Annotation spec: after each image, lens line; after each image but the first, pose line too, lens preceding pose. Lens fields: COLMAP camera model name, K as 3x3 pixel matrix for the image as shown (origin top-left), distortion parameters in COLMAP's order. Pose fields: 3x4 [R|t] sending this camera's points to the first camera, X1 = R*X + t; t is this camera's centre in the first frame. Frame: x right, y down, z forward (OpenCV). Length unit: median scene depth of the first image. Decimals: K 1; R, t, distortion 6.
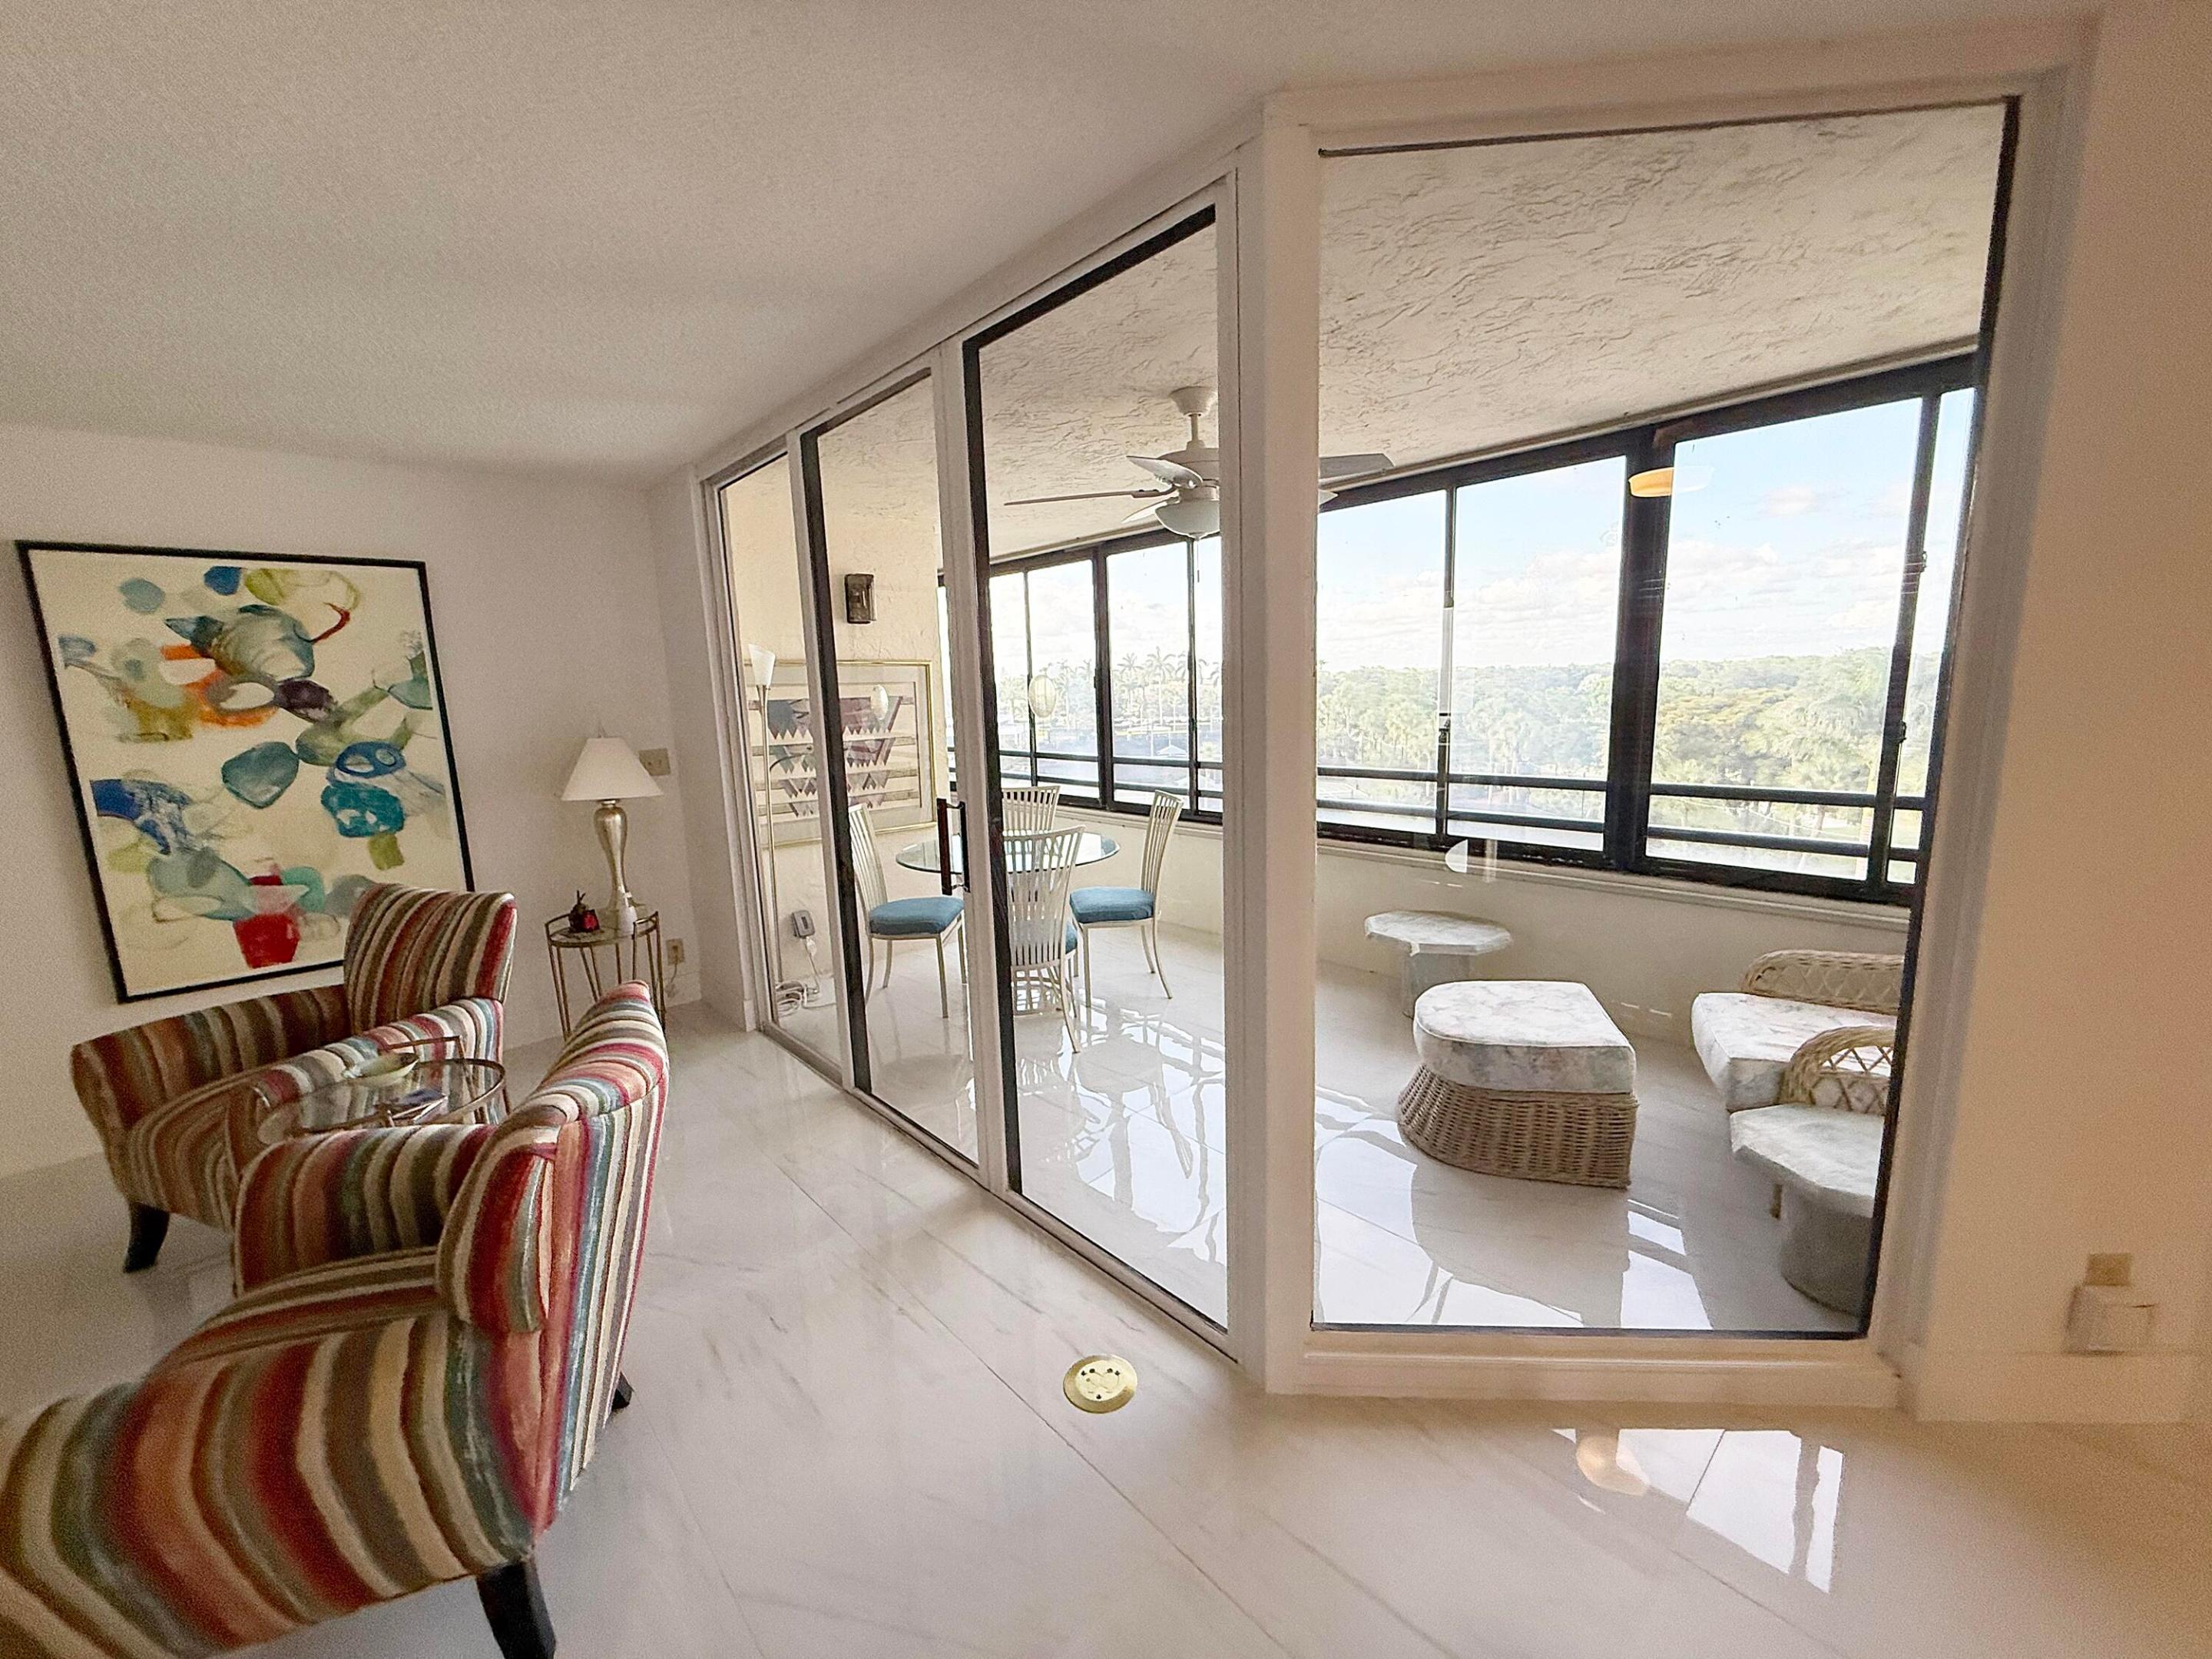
lens RADIAL K [[880.3, 0, 1107.3], [0, 880.3, 841.3], [0, 0, 1]] dist [0.000733, 0.000015]
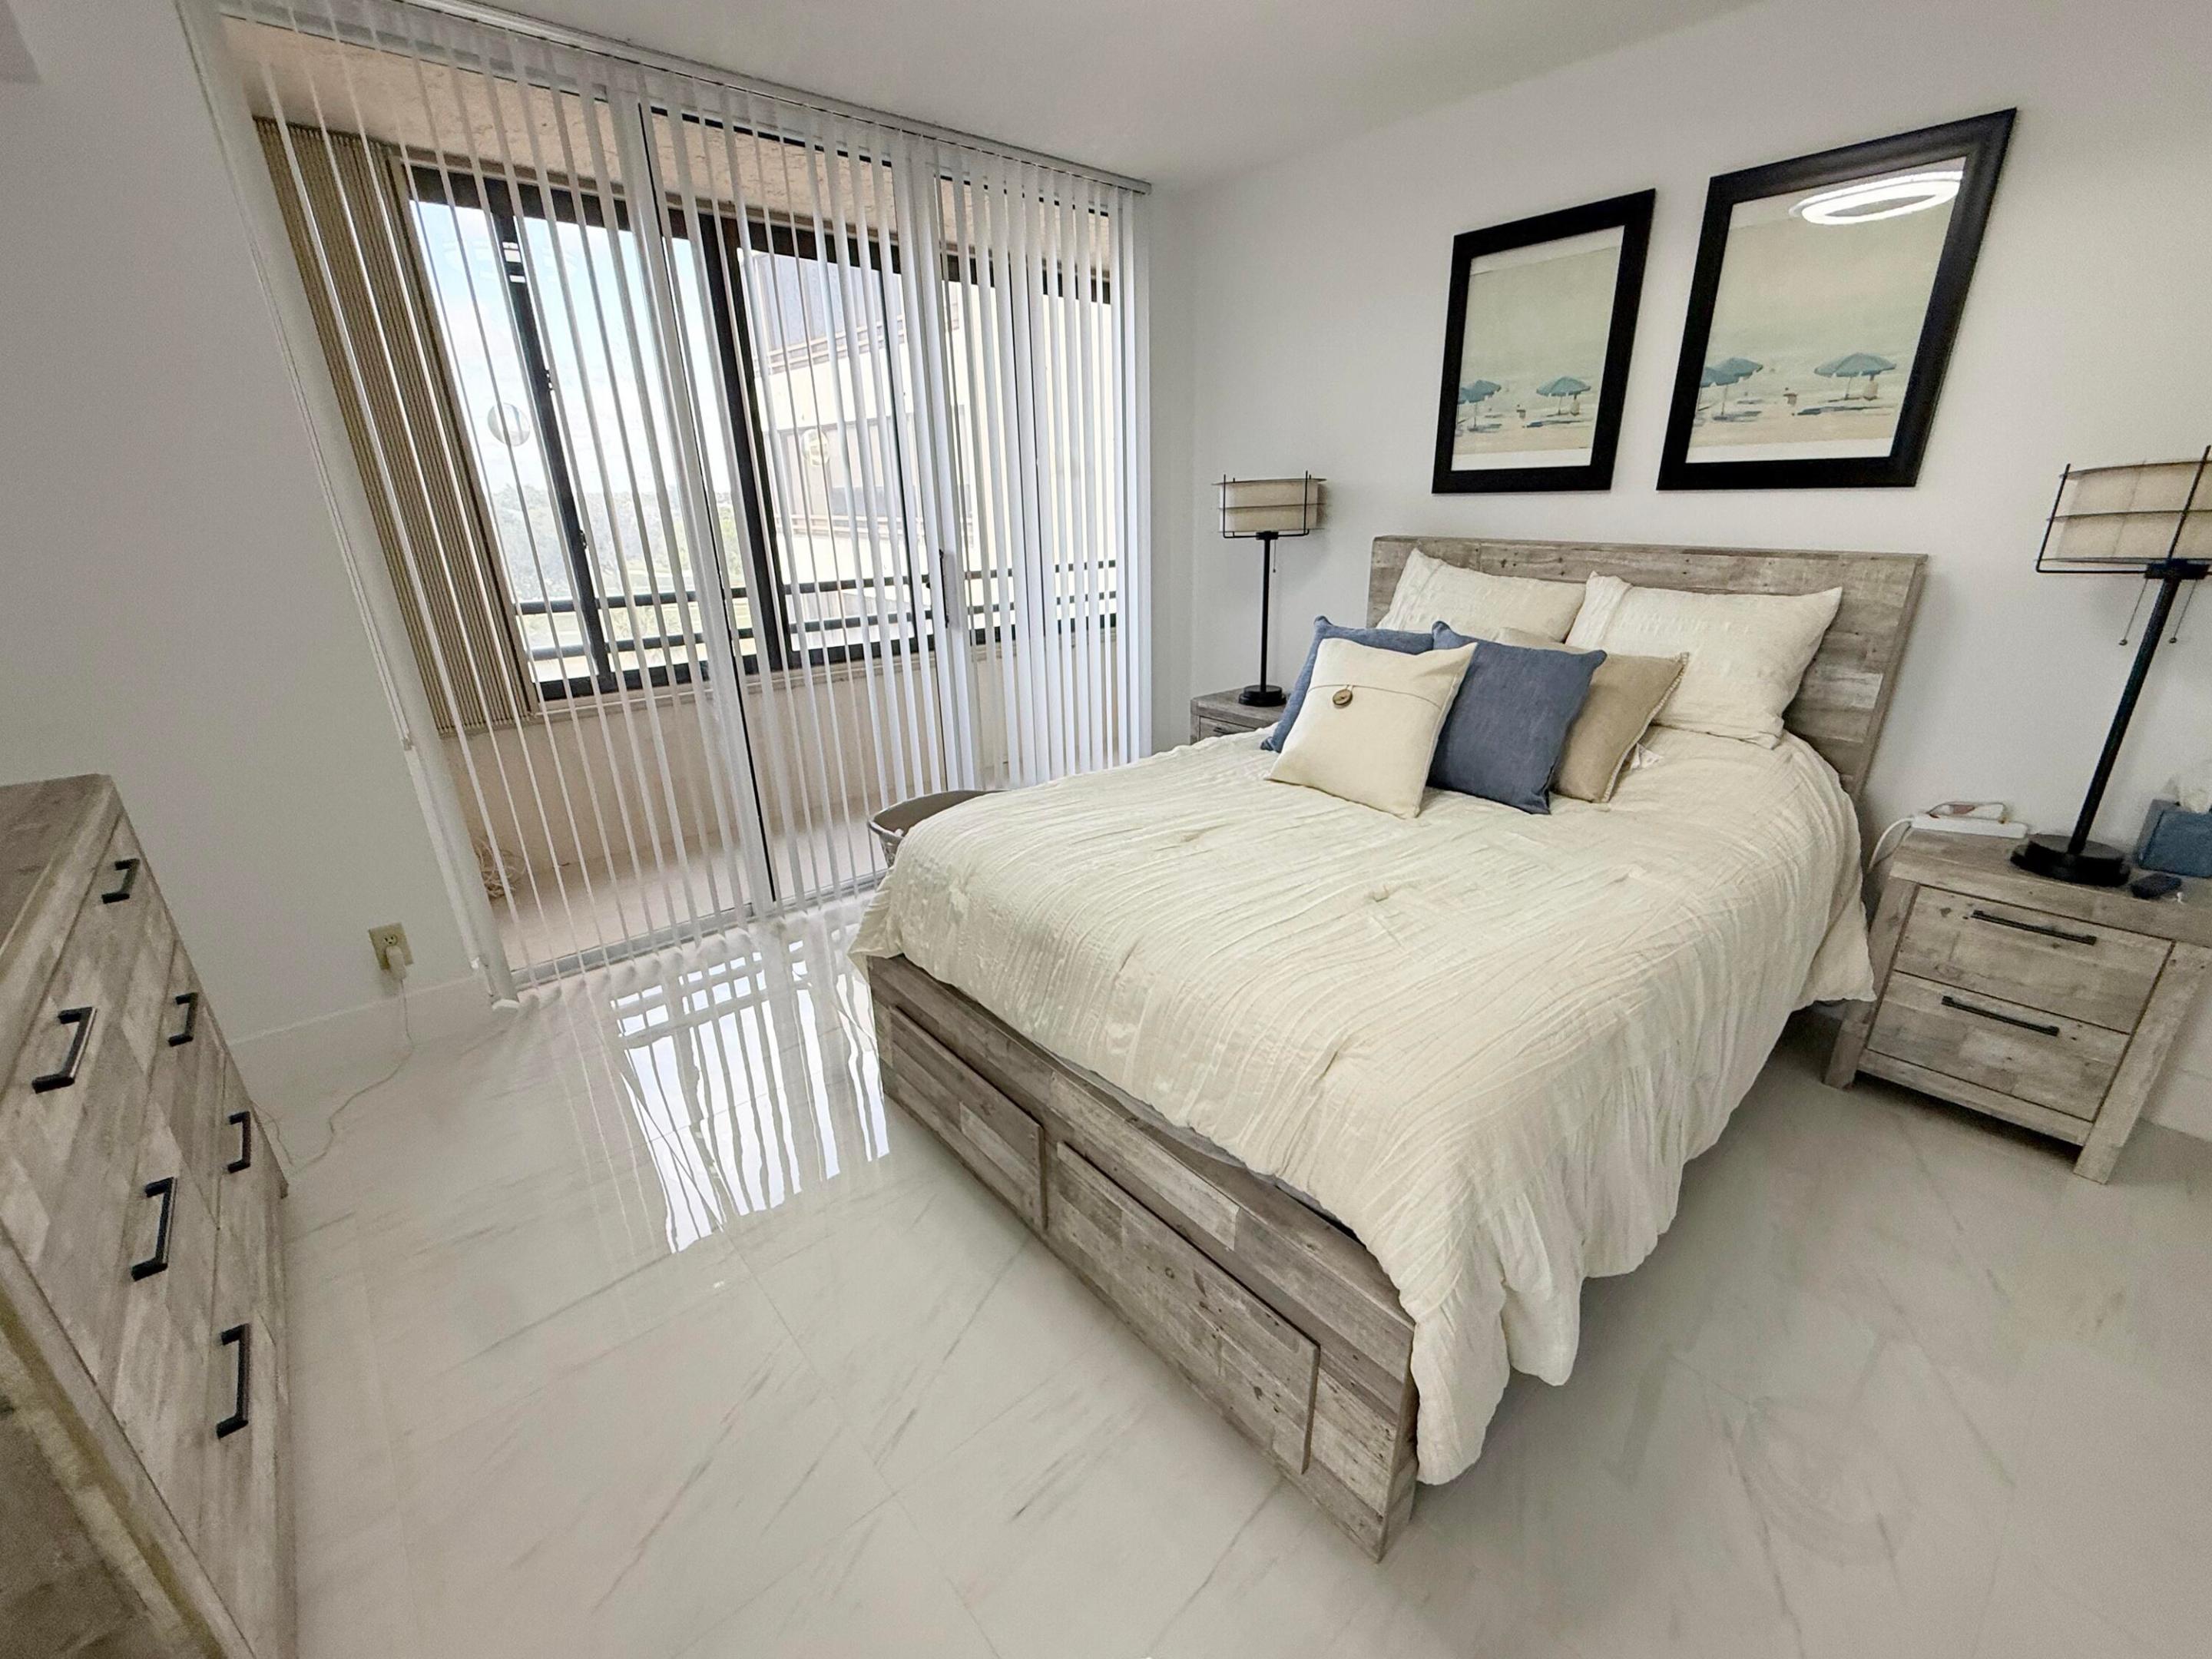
lens RADIAL K [[880.3, 0, 1112.8], [0, 880.3, 823.7], [0, 0, 1]] dist [0.000733, 0.000015]
pose [[-0.004757, -0.334338, 0.942441, -0.598080], [0.164629, 0.929330, 0.330518, -0.094092], [-0.986344, 0.156725, 0.050620, 0.654225]]
